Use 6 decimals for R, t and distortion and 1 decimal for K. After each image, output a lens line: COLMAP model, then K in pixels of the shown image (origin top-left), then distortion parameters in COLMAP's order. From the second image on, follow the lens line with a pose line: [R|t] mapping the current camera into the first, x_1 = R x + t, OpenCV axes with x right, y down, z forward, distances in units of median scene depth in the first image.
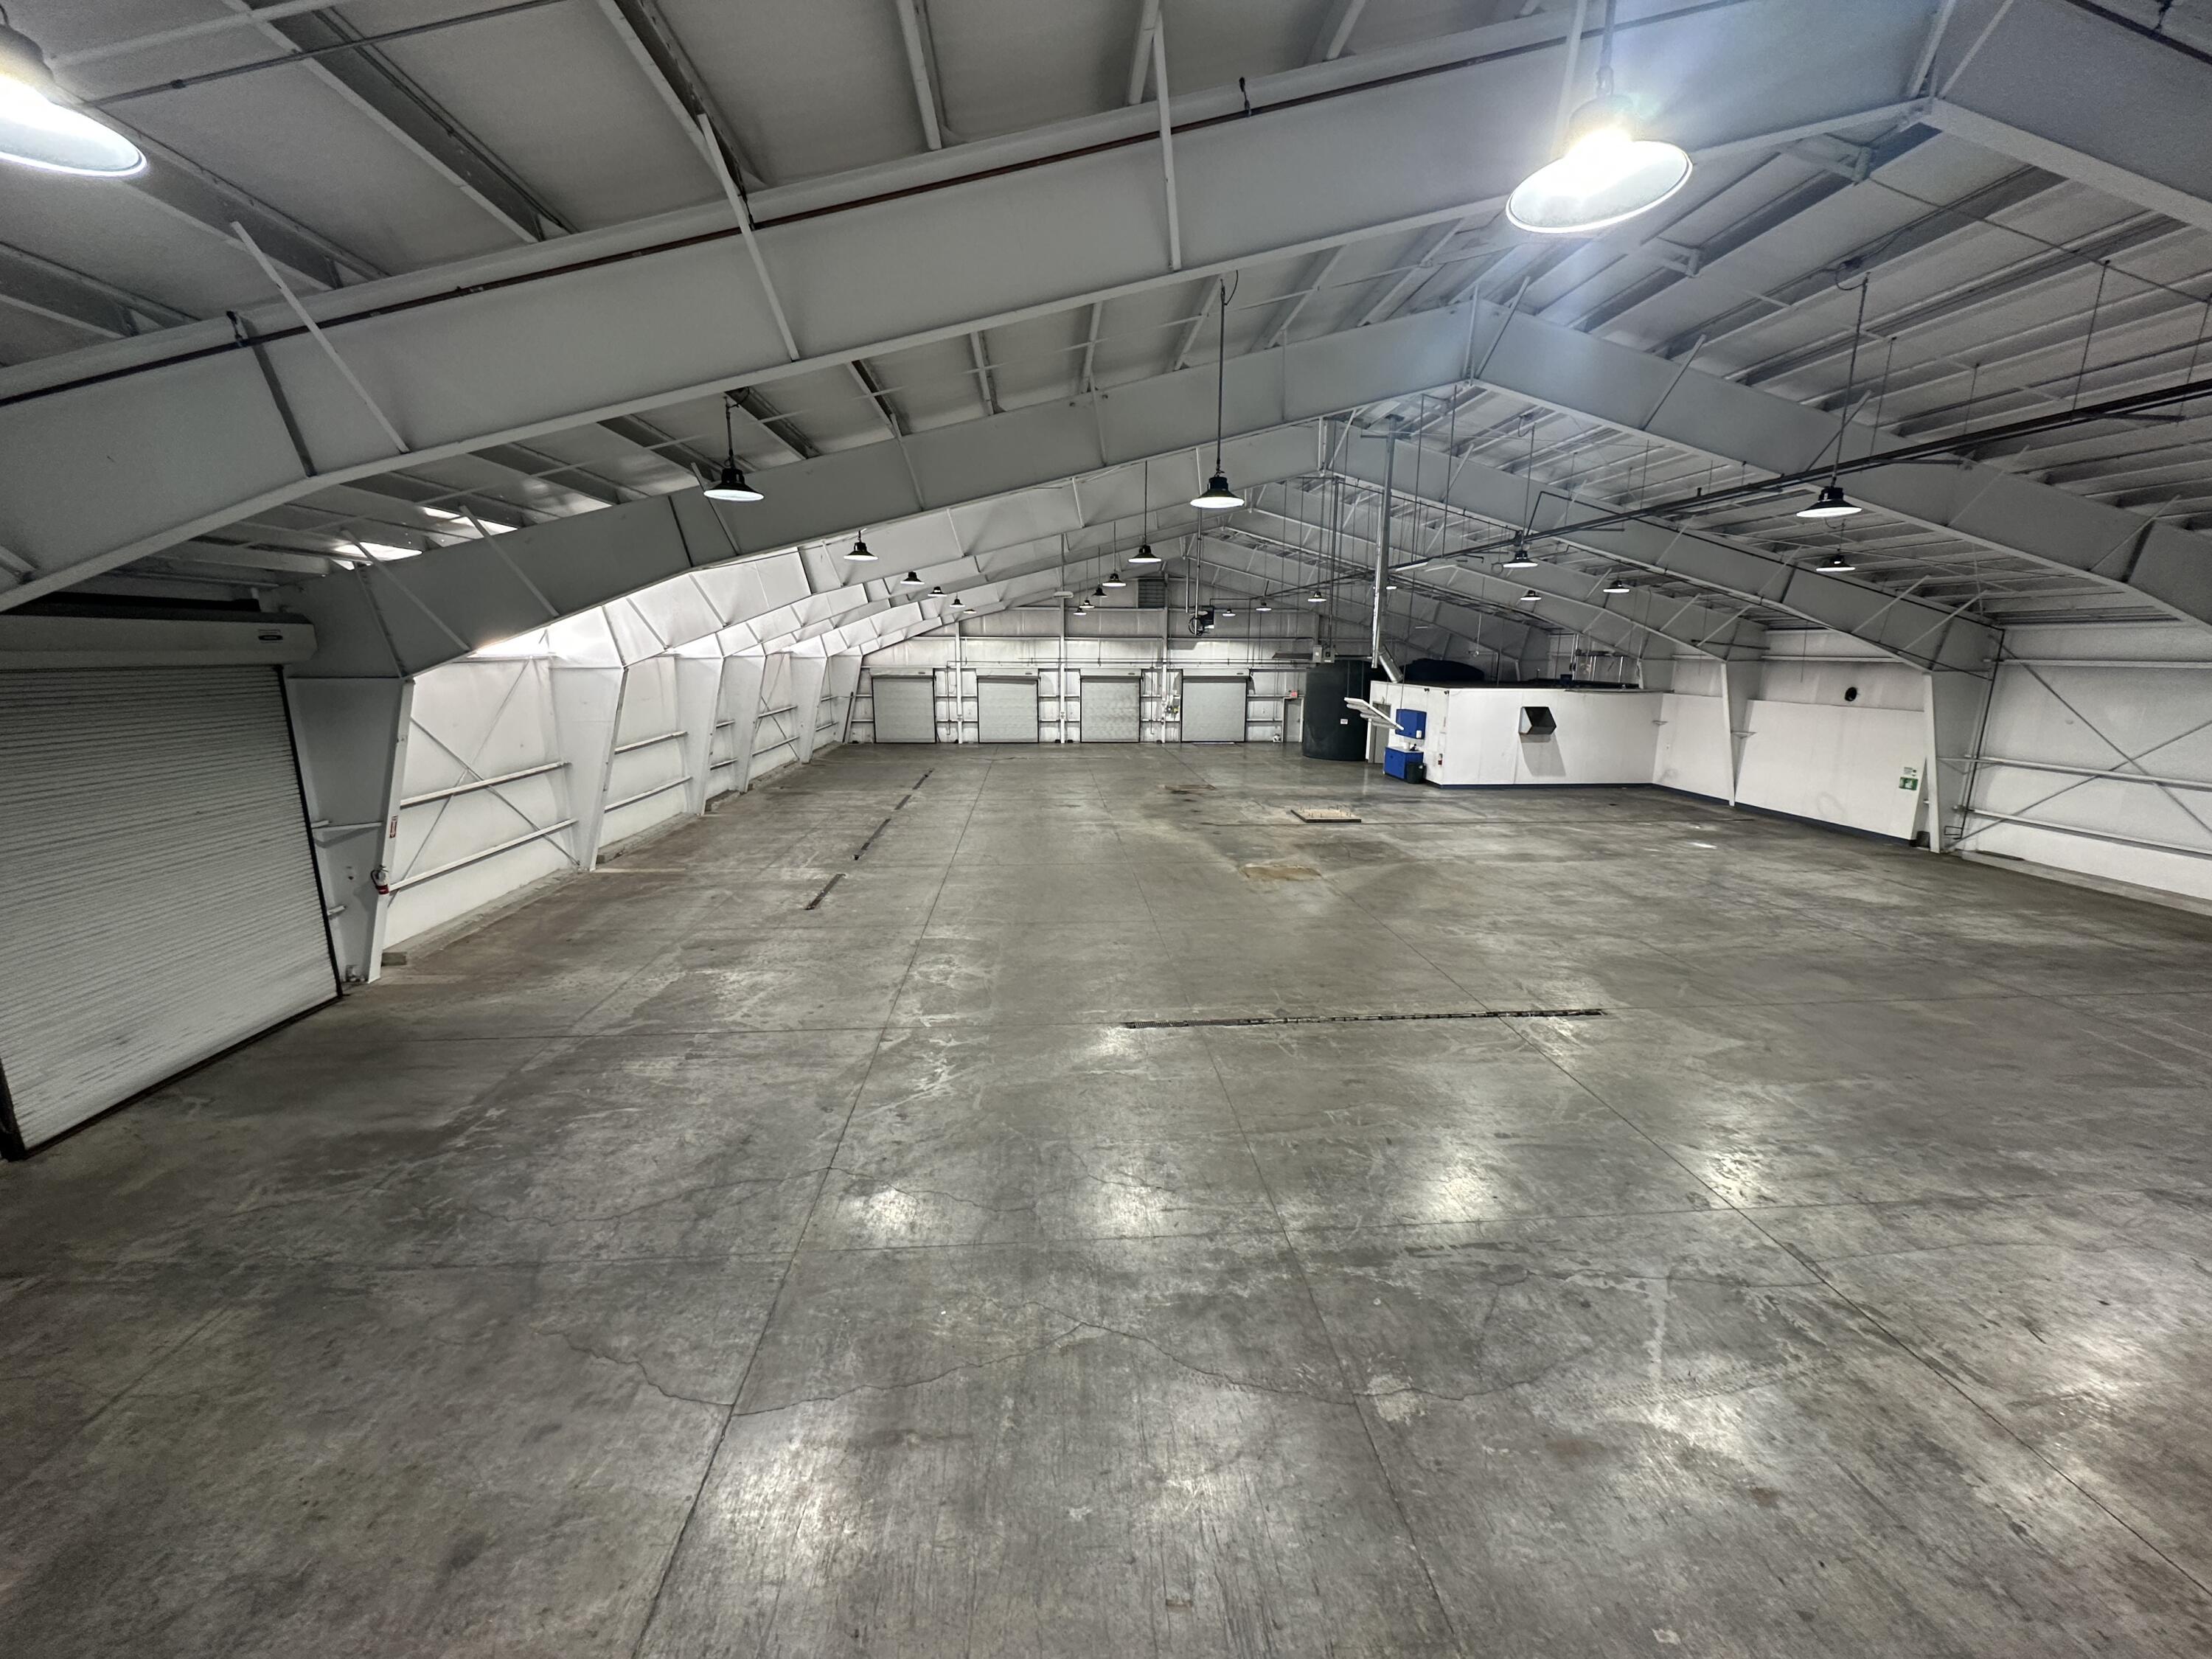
lens RADIAL K [[882.6, 0, 1105.2], [0, 882.6, 831.6], [0, 0, 1]] dist [-0.005460, 0.000635]
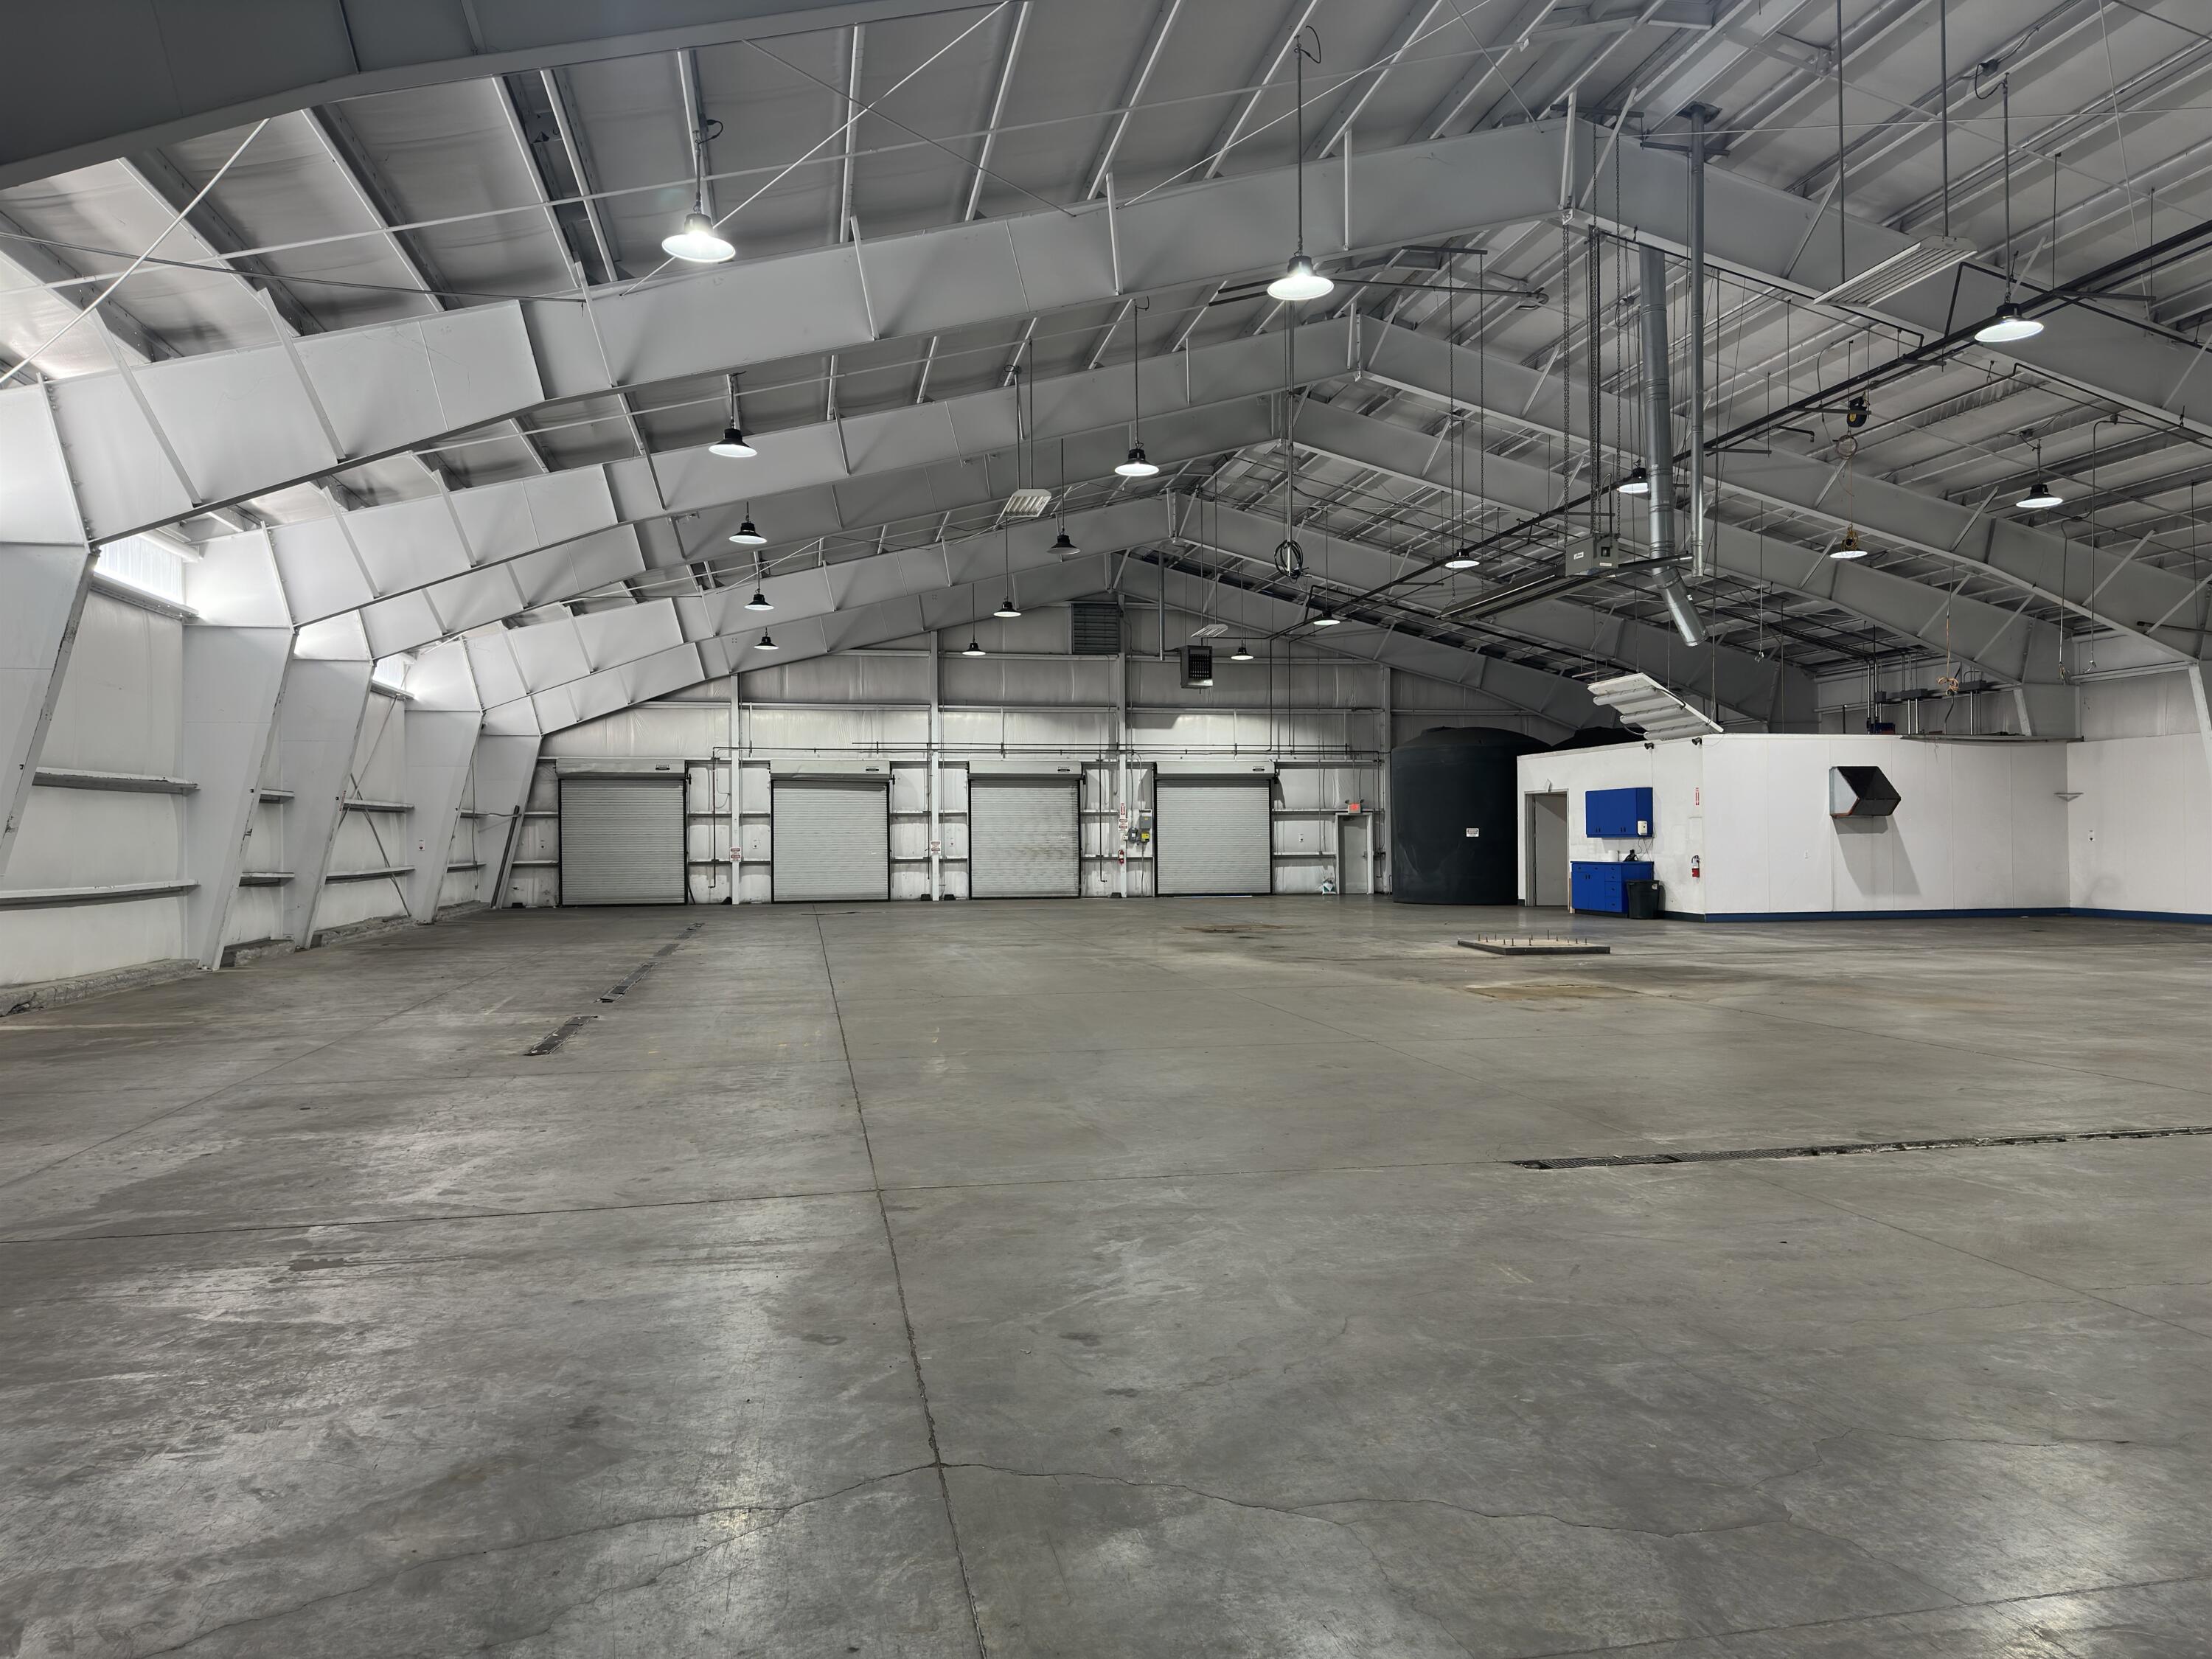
lens RADIAL K [[1536.7, 0, 1123.4], [0, 1536.7, 826.1], [0, 0, 1]] dist [0.063949, -0.064575]
pose [[0.991279, -0.005852, 0.131650, -0.211724], [0.033544, 0.977312, -0.209131, 0.193180], [-0.127439, 0.211723, 0.968985, 0.320452]]
